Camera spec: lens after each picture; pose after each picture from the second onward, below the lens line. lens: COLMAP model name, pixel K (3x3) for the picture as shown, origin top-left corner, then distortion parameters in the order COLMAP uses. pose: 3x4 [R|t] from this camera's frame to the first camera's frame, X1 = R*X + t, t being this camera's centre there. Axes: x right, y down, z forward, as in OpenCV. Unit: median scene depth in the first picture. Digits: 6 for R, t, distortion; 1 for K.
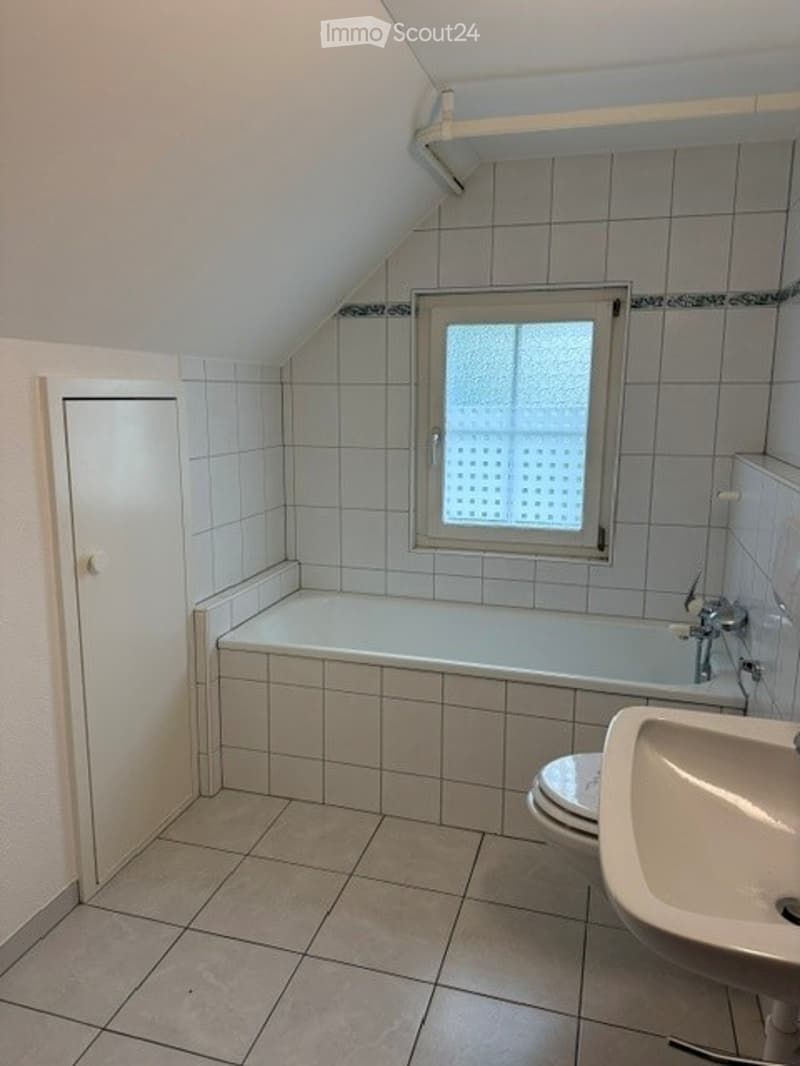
lens RADIAL K [[750.2, 0, 402.2], [0, 750.2, 519.3], [0, 0, 1]] dist [0.103428, -0.180419]
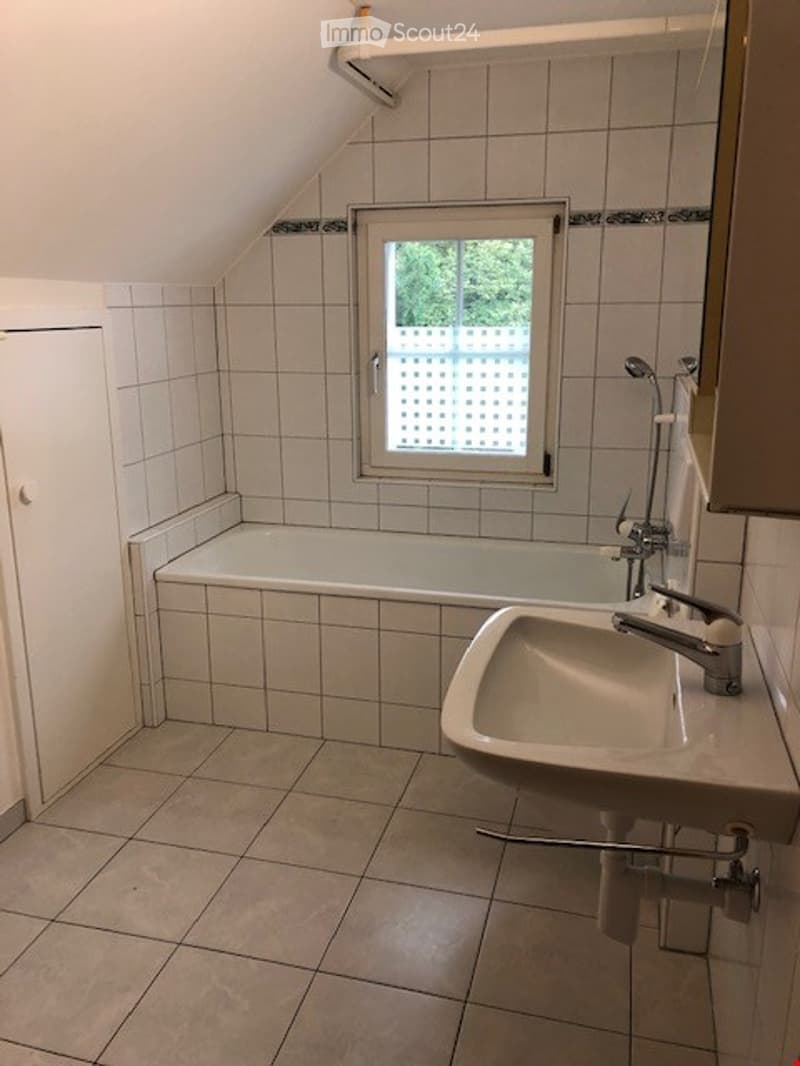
lens RADIAL K [[870.1, 0, 397.2], [0, 870.1, 516.7], [0, 0, 1]] dist [0.065603, -0.107698]
pose [[0.999714, -0.017691, 0.016113, 0.055310], [0.016398, 0.996886, 0.077129, 0.003359], [-0.017427, -0.076843, 0.996891, -0.139463]]
